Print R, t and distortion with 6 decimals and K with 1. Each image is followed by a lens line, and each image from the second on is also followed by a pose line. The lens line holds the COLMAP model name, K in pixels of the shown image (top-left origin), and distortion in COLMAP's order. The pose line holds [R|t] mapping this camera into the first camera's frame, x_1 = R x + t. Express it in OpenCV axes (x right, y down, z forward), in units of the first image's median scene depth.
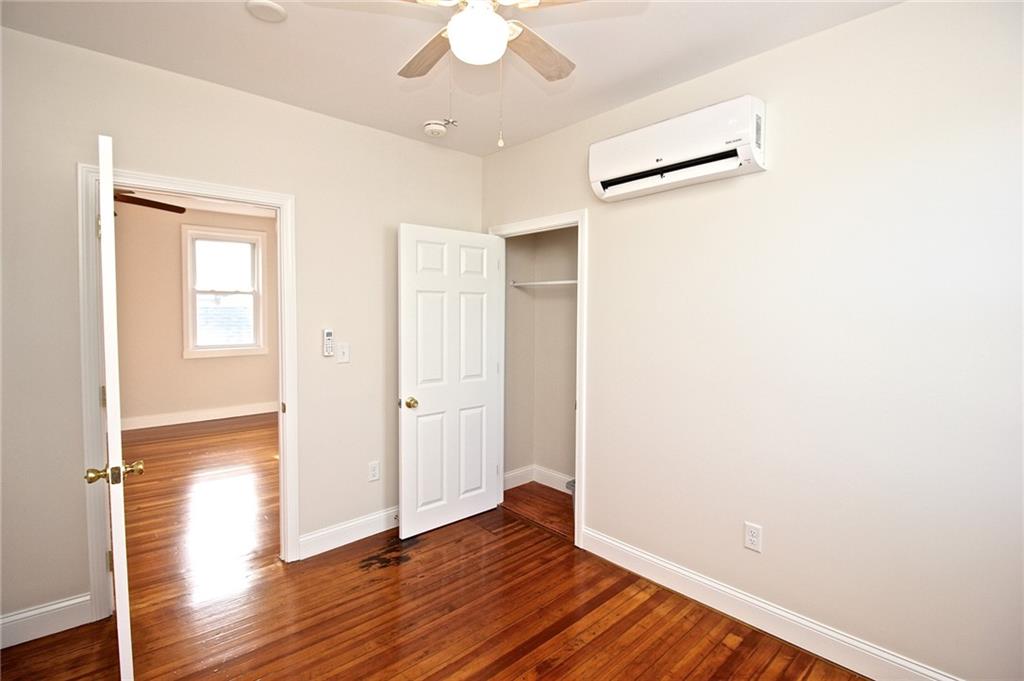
lens RADIAL K [[463.1, 0, 505.1], [0, 463.1, 326.4], [0, 0, 1]] dist [-0.014667, -0.000512]
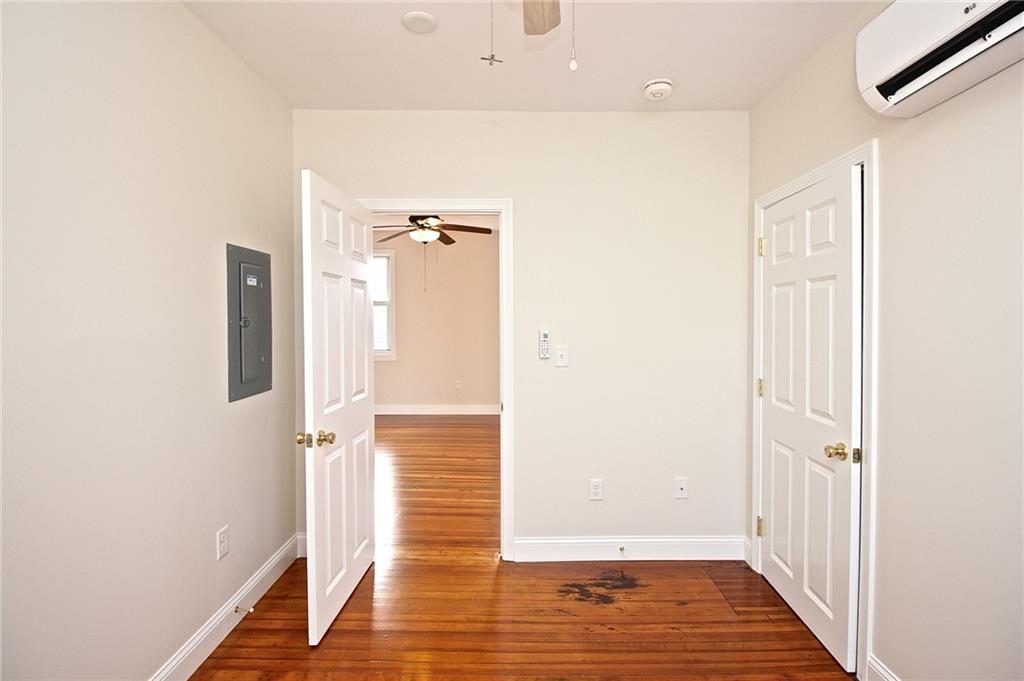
lens RADIAL K [[473.5, 0, 513.8], [0, 473.5, 327.0], [0, 0, 1]] dist [0.002259, -0.014915]
pose [[0.754435, 0.003335, -0.656366, 0.253191], [-0.017767, 0.999724, -0.015343, 0.016932], [0.656134, 0.023237, 0.754286, 0.240426]]
